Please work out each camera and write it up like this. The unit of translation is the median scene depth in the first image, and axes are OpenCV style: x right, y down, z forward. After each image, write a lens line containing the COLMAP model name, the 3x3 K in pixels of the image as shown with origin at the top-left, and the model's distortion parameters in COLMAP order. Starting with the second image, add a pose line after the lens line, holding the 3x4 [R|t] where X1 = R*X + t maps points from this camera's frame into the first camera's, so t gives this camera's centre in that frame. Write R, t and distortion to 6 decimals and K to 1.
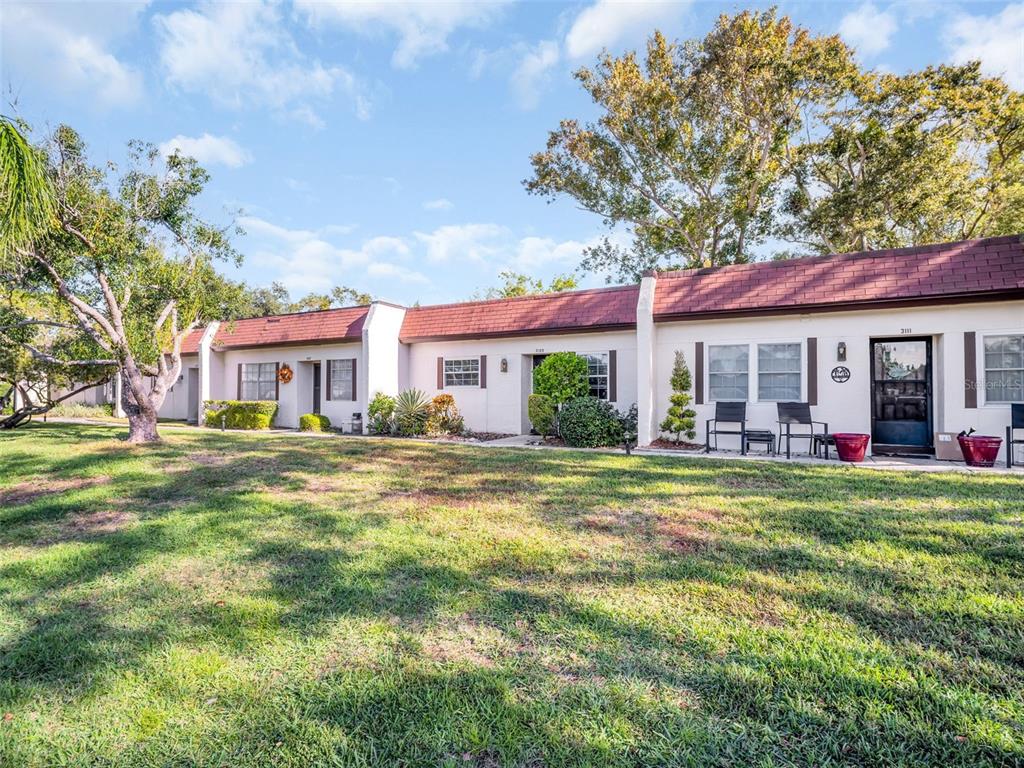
lens RADIAL K [[550.4, 0, 539.9], [0, 550.4, 397.8], [0, 0, 1]] dist [-0.004891, -0.002534]
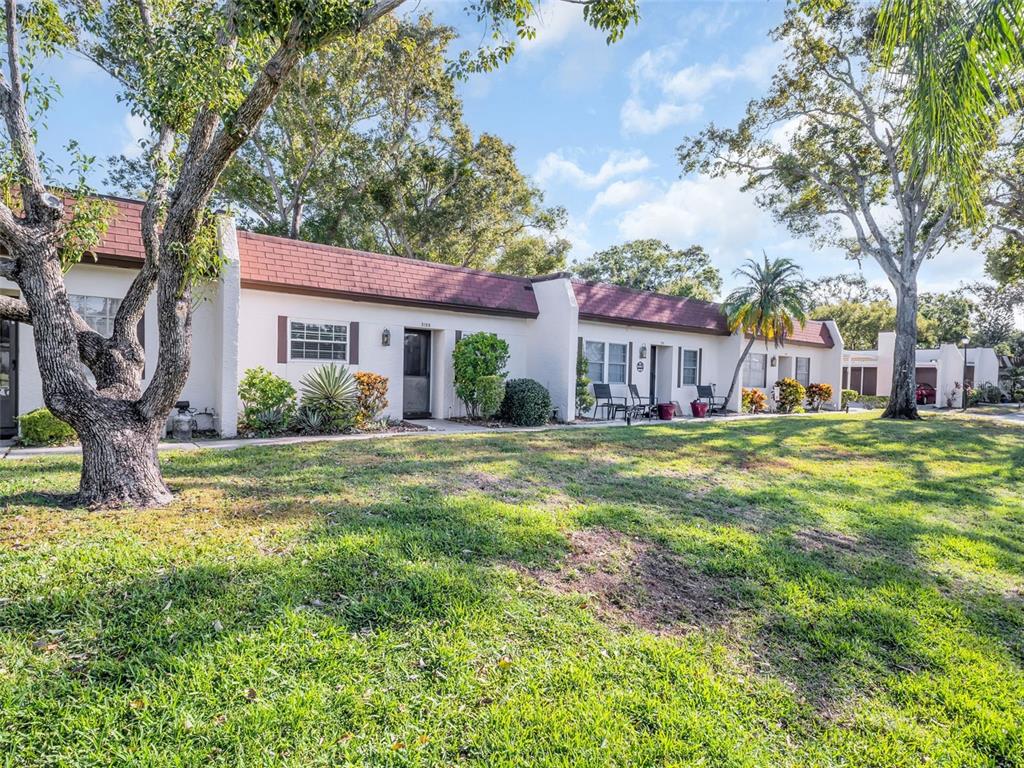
lens RADIAL K [[540.8, 0, 540.1], [0, 540.8, 401.5], [0, 0, 1]] dist [-0.002525, -0.002763]
pose [[0.396031, -0.035014, 0.917569, -0.755967], [-0.022815, 0.998589, 0.047953, -0.007791], [-0.917954, -0.039925, 0.394674, 0.486128]]
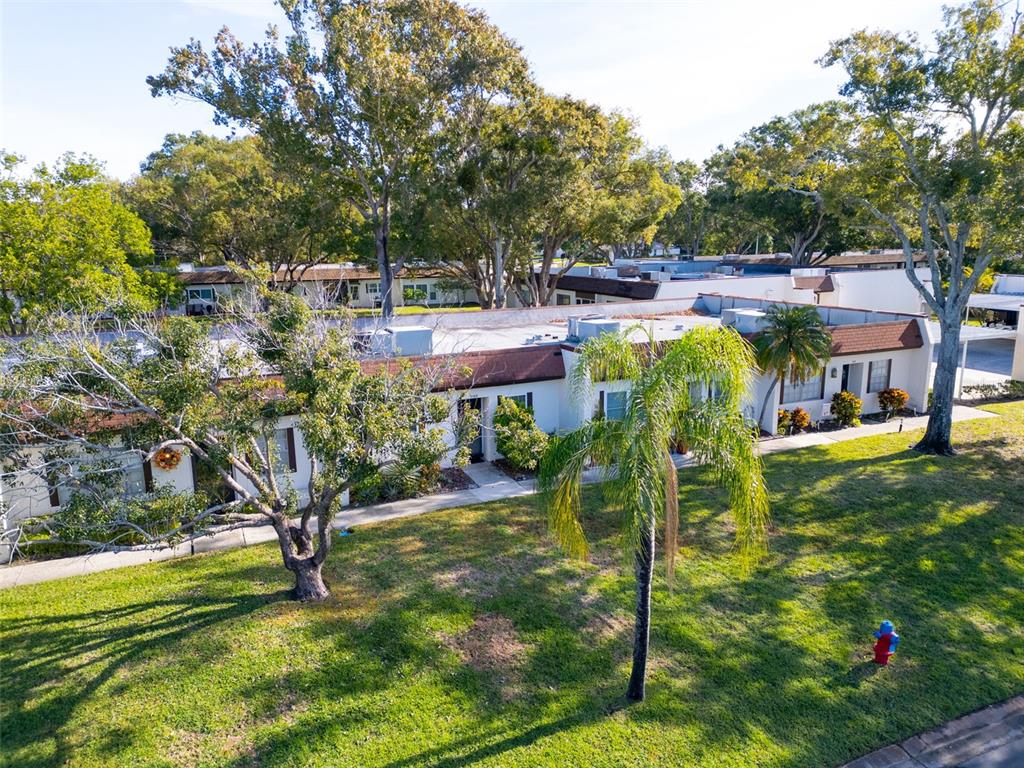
lens RADIAL K [[714.8, 0, 566.8], [0, 714.8, 381.9], [0, 0, 1]] dist [0.039319, -0.001034]
pose [[0.578602, -0.168050, 0.798110, -1.145244], [-0.004998, 0.977794, 0.209508, -0.457977], [-0.815595, -0.125211, 0.564914, -0.046300]]
